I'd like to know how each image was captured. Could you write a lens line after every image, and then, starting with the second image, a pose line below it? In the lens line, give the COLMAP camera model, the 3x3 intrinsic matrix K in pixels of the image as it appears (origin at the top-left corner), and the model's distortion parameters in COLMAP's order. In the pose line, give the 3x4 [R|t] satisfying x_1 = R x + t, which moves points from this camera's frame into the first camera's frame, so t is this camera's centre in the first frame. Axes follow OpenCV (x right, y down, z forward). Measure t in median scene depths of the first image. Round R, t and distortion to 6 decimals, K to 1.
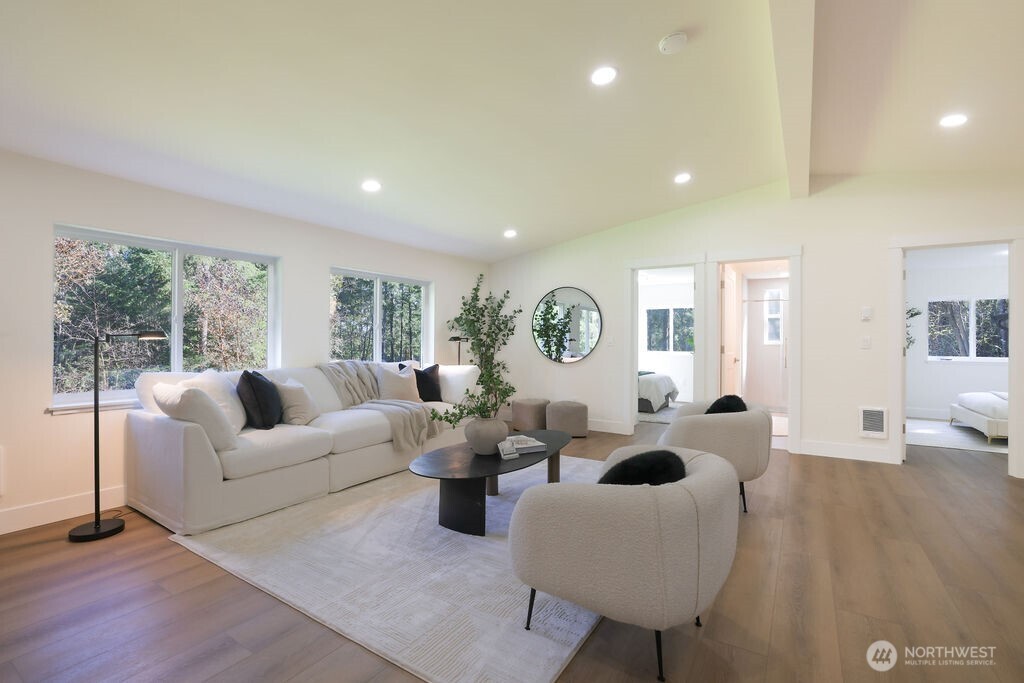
lens RADIAL K [[453.2, 0, 508.5], [0, 453.2, 341.5], [0, 0, 1]] dist [-0.016529, 0.000386]
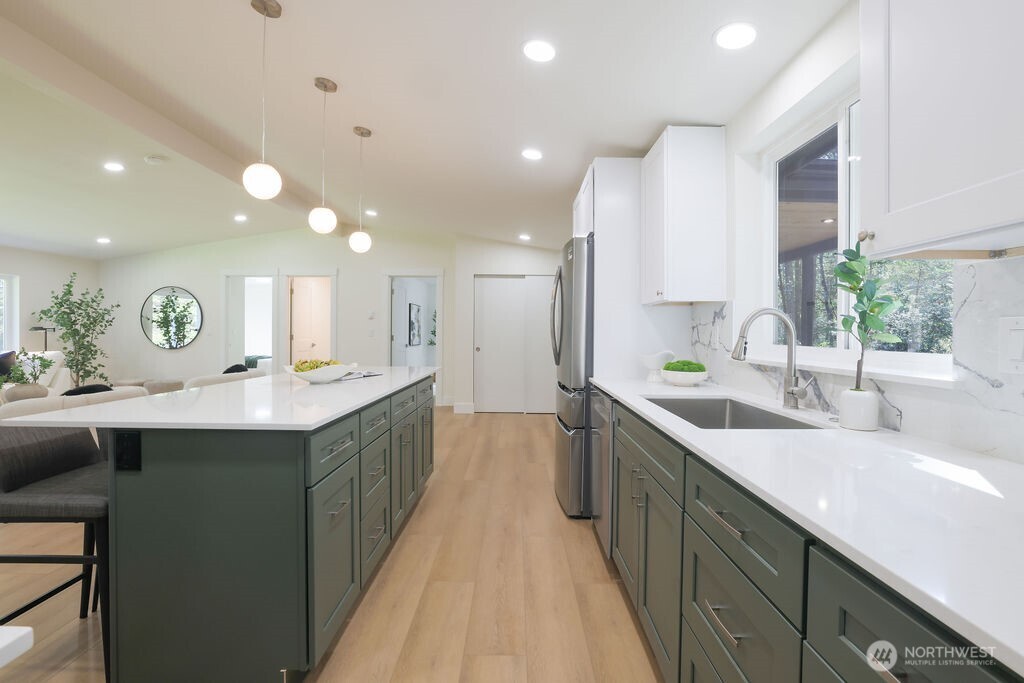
lens RADIAL K [[453.2, 0, 515.8], [0, 453.2, 336.8], [0, 0, 1]] dist [-0.016529, 0.000386]
pose [[0.842874, -0.005593, 0.538082, 0.269704], [-0.000641, 0.999935, 0.011399, 0.000191], [-0.538110, -0.009953, 0.842816, -0.542559]]
